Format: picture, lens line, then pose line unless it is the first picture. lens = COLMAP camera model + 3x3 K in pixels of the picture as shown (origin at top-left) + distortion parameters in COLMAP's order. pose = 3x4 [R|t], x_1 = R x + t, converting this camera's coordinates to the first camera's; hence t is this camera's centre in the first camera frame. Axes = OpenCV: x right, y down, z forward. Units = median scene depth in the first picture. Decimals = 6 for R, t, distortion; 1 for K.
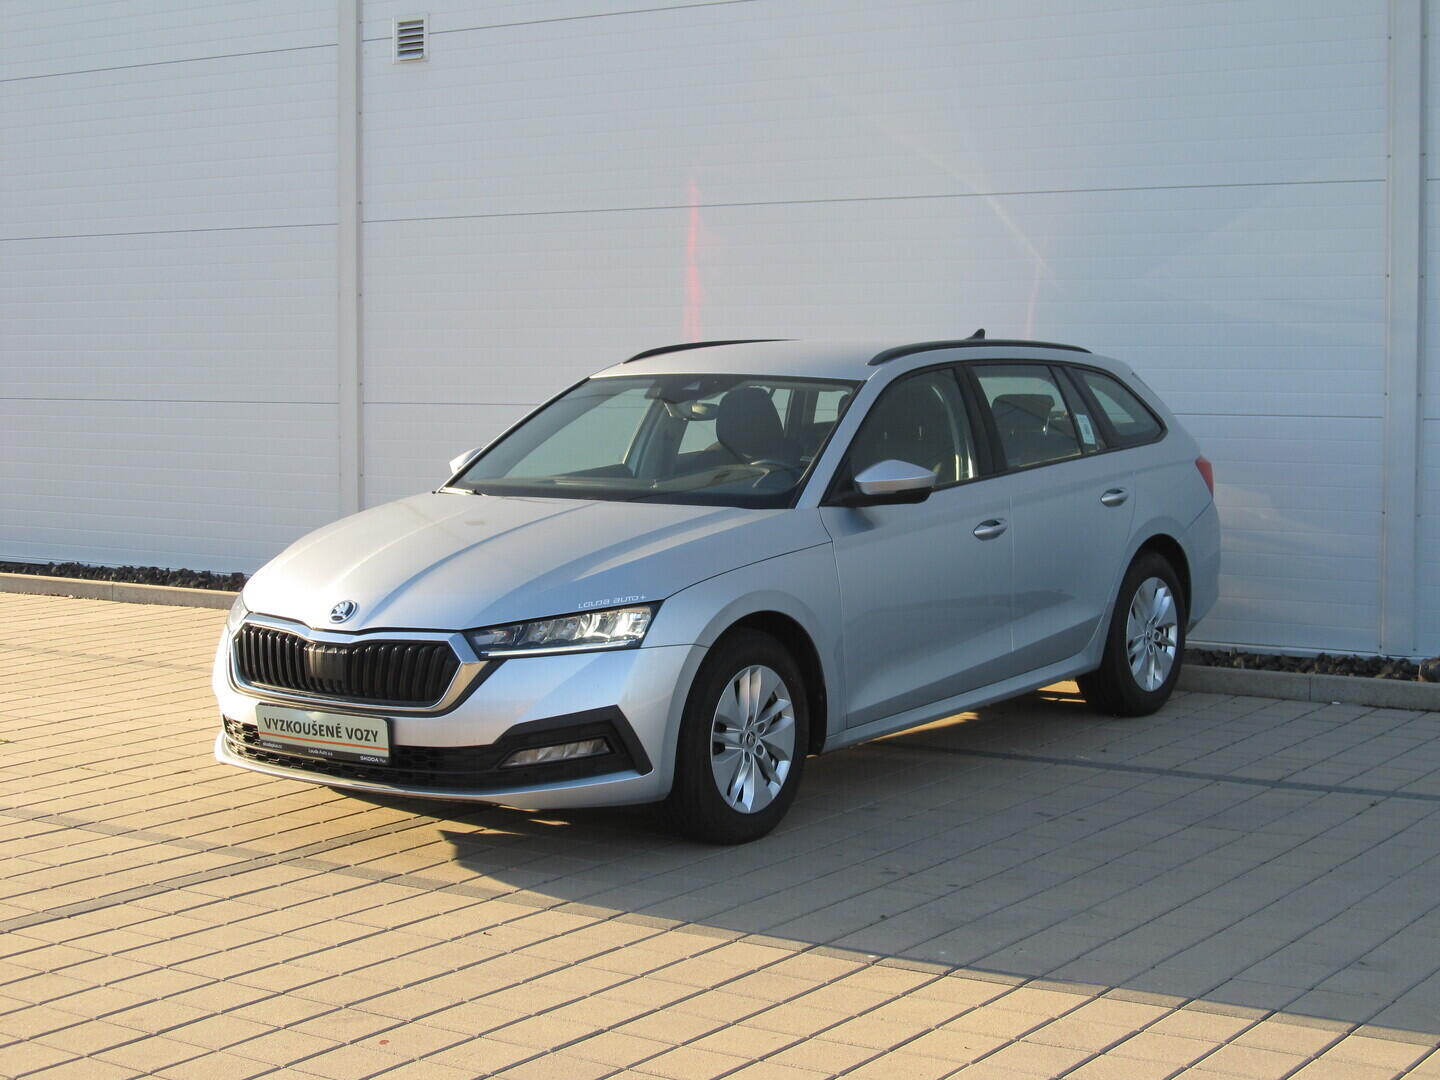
lens RADIAL K [[2476.9, 0, 720.0], [0, 2476.9, 540.0], [0, 0, 1]] dist [-0.127636, -0.000231]
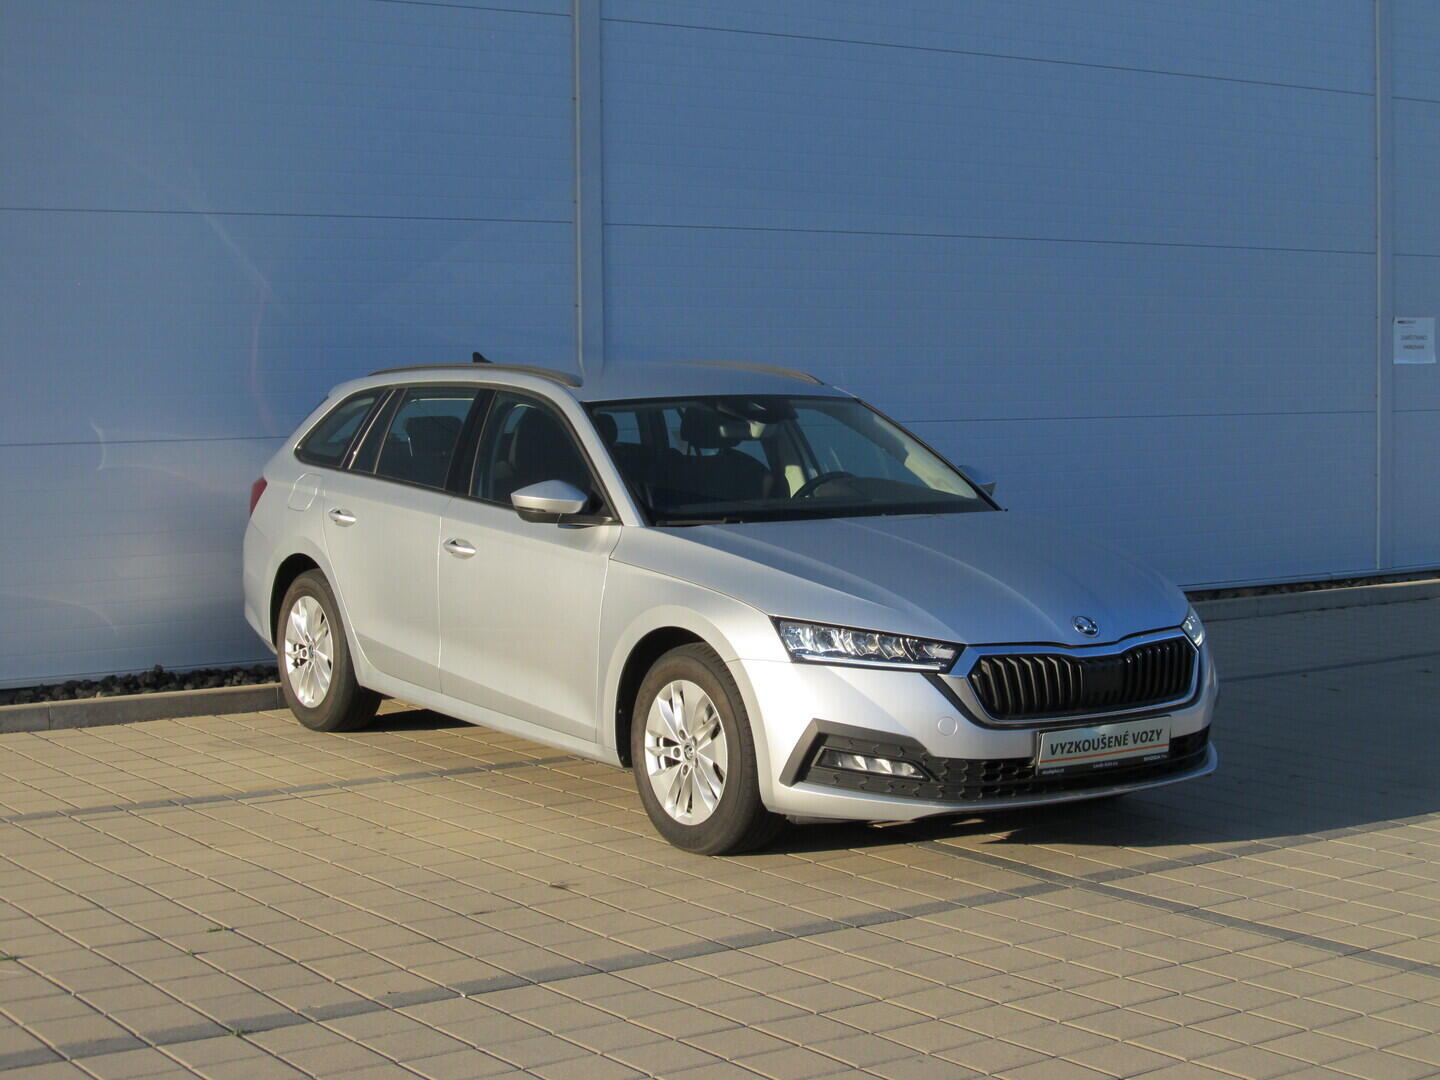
lens RADIAL K [[2476.9, 0, 720.0], [0, 2476.9, 540.0], [0, 0, 1]] dist [-0.127636, -0.000231]
pose [[0.333636, -0.069198, 0.940159, -1.165907], [0.081643, 0.995676, 0.044312, -0.064077], [-0.939160, 0.061973, 0.337843, 0.801924]]
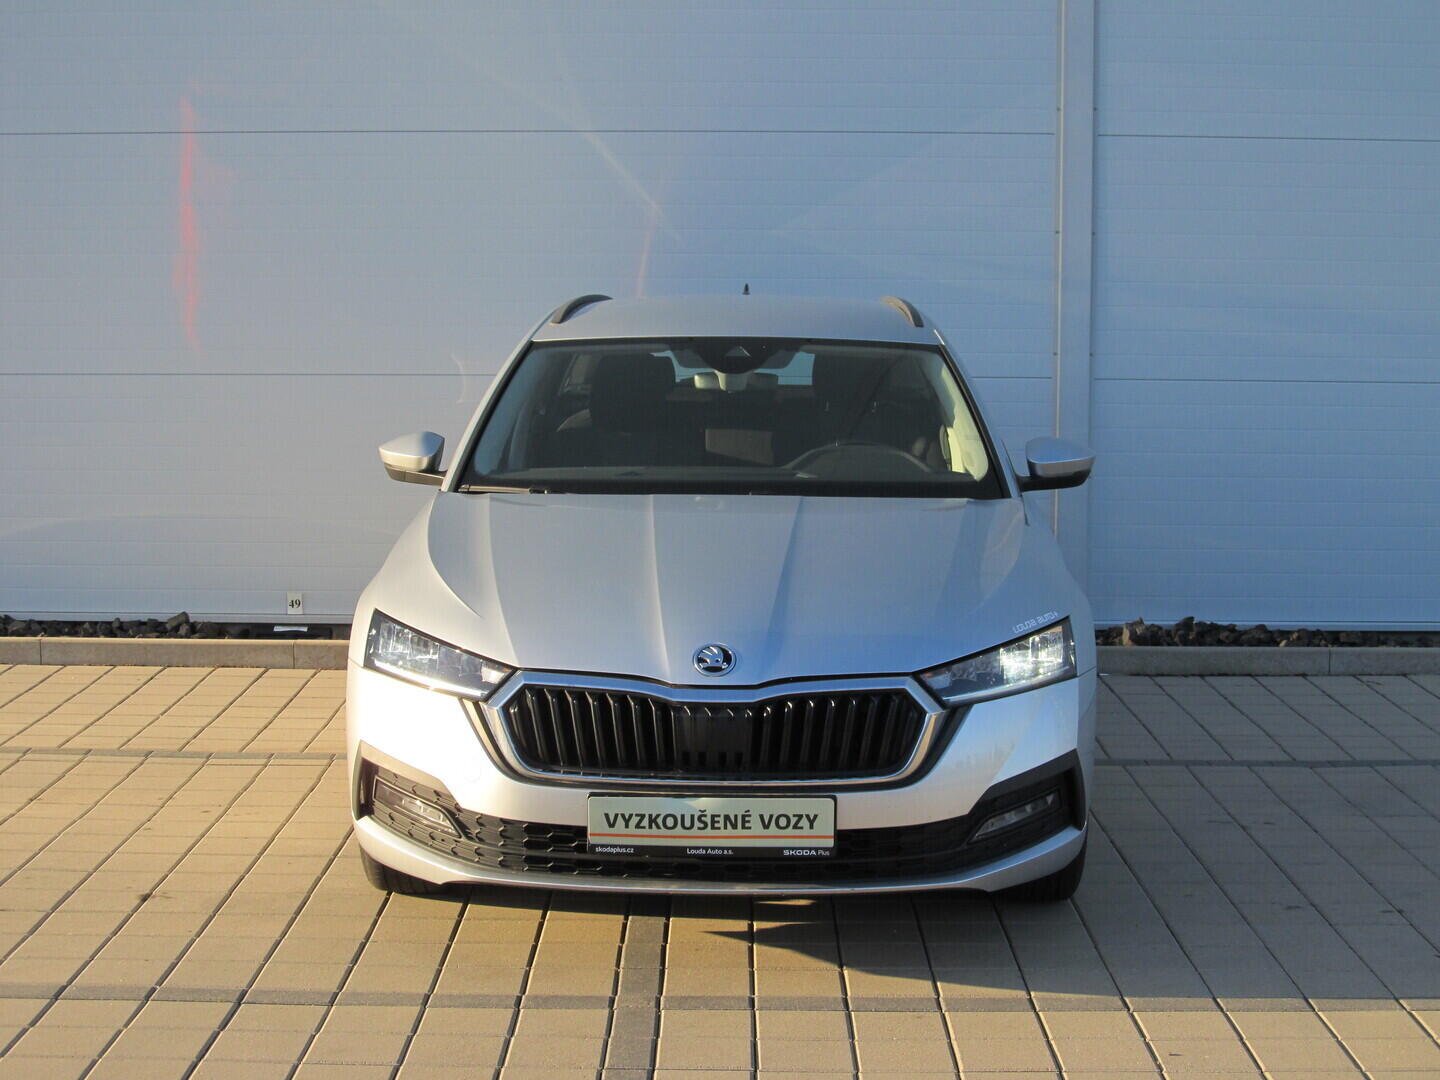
lens RADIAL K [[2476.9, 0, 720.0], [0, 2476.9, 540.0], [0, 0, 1]] dist [-0.127636, -0.000231]
pose [[0.824915, -0.048090, 0.563207, -0.573163], [0.037860, 0.998838, 0.029834, -0.029201], [-0.563987, -0.003287, 0.825777, 0.387867]]
